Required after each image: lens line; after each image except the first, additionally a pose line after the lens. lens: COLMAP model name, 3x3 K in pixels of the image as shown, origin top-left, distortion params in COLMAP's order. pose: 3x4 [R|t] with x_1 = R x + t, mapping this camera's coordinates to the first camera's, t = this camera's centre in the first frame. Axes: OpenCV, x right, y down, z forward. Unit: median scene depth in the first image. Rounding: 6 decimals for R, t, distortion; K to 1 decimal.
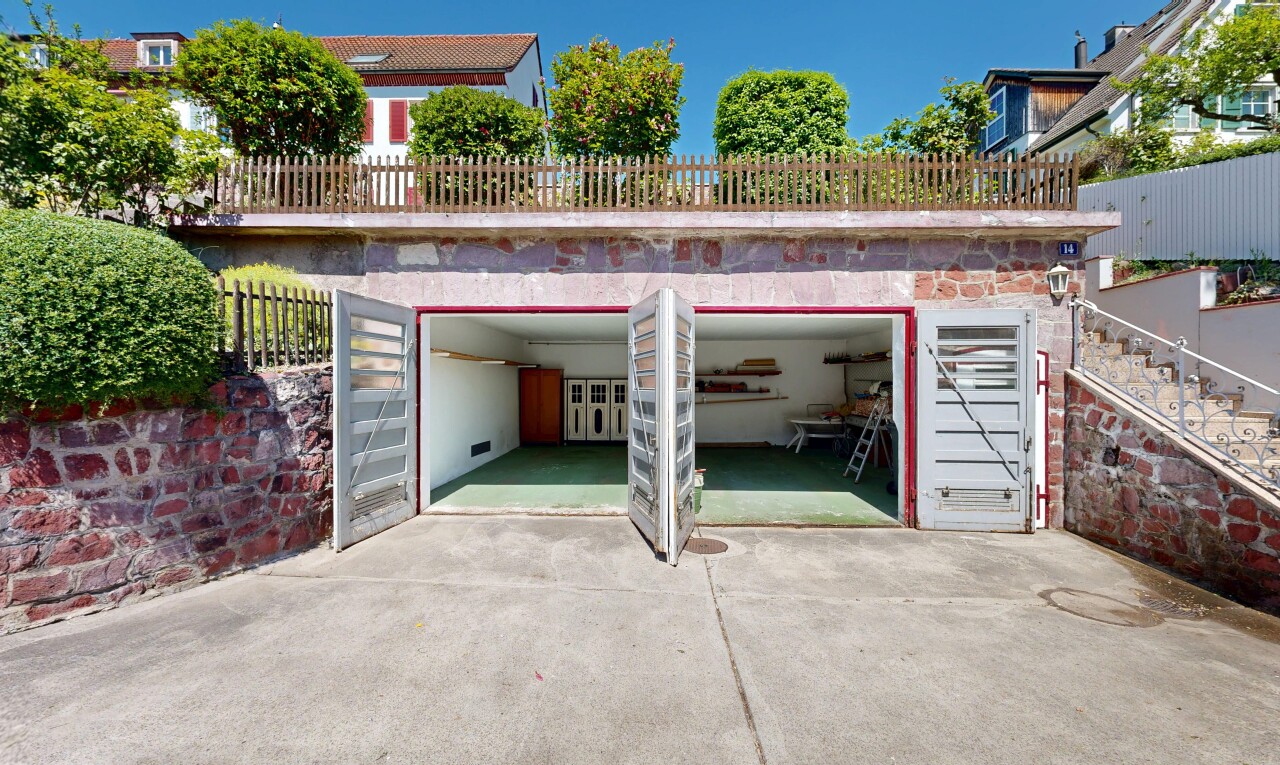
lens RADIAL K [[501.8, 0, 640.0], [0, 501.8, 382.5], [0, 0, 1]] dist [-0.001173, -0.000046]
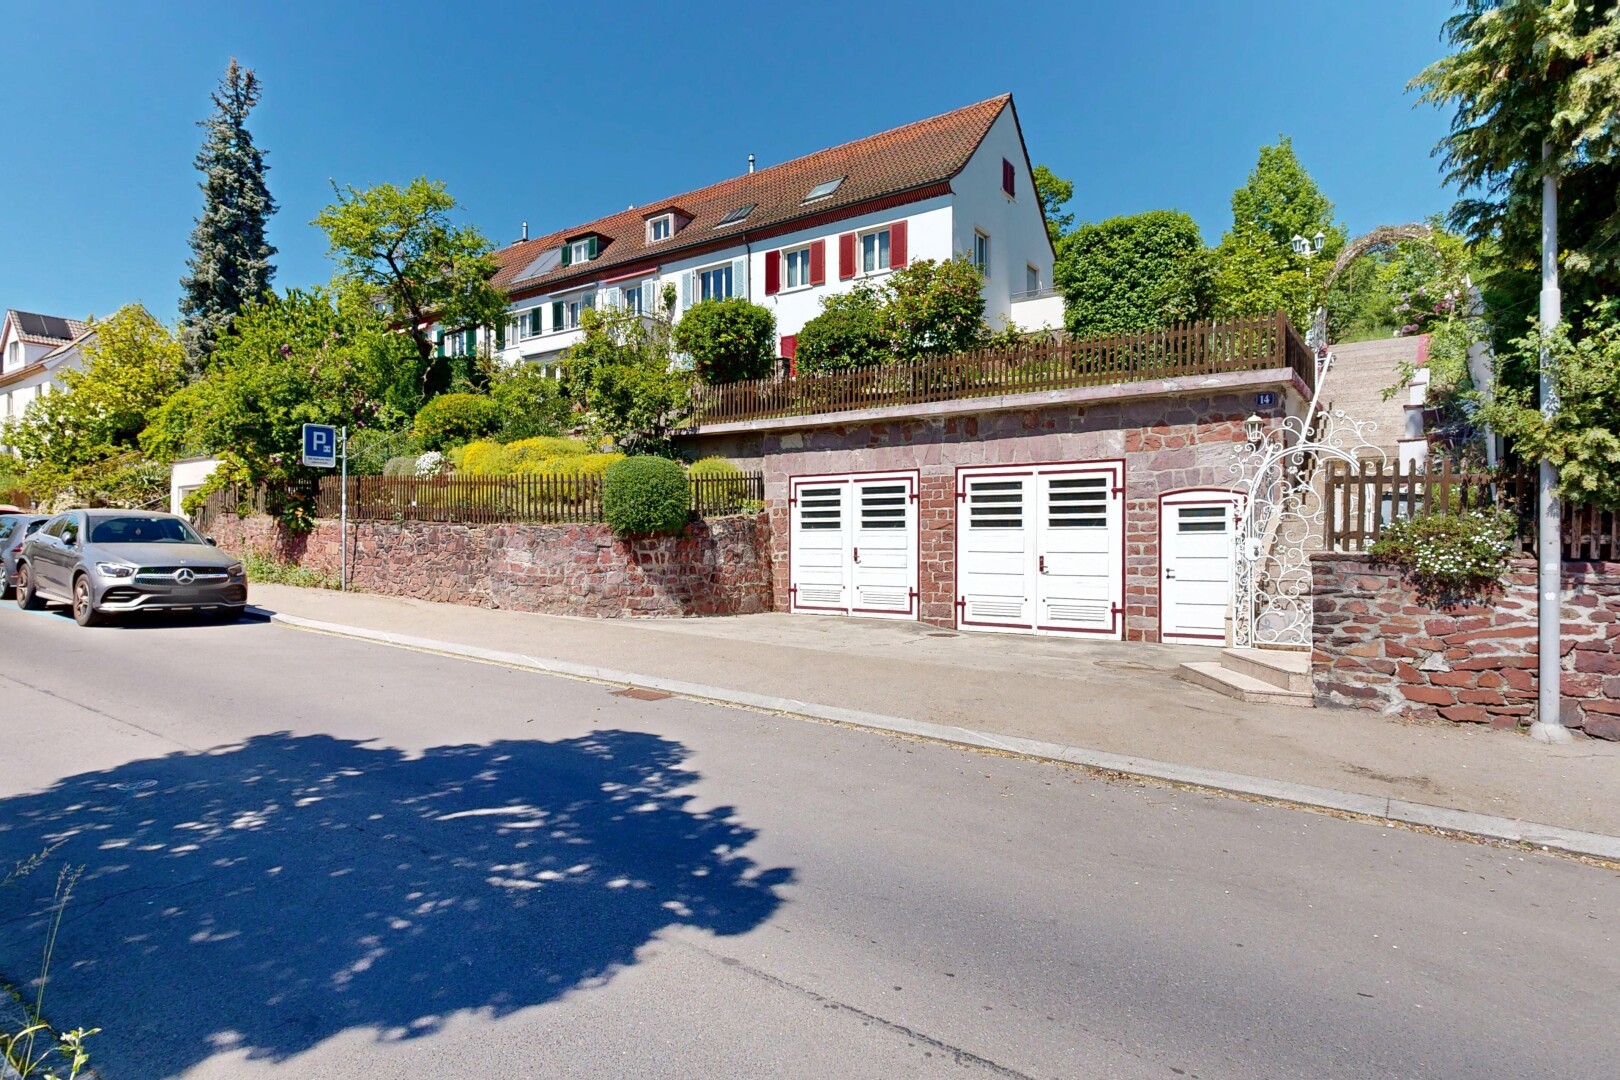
lens RADIAL K [[897.3, 0, 810.0], [0, 897.3, 540.0], [0, 0, 1]] dist [0.000265, -0.000024]
pose [[0.828107, -0.003410, -0.560560, 1.131911], [0.002402, 0.999994, -0.002535, 0.049915], [0.560565, 0.000753, 0.828110, -1.225143]]
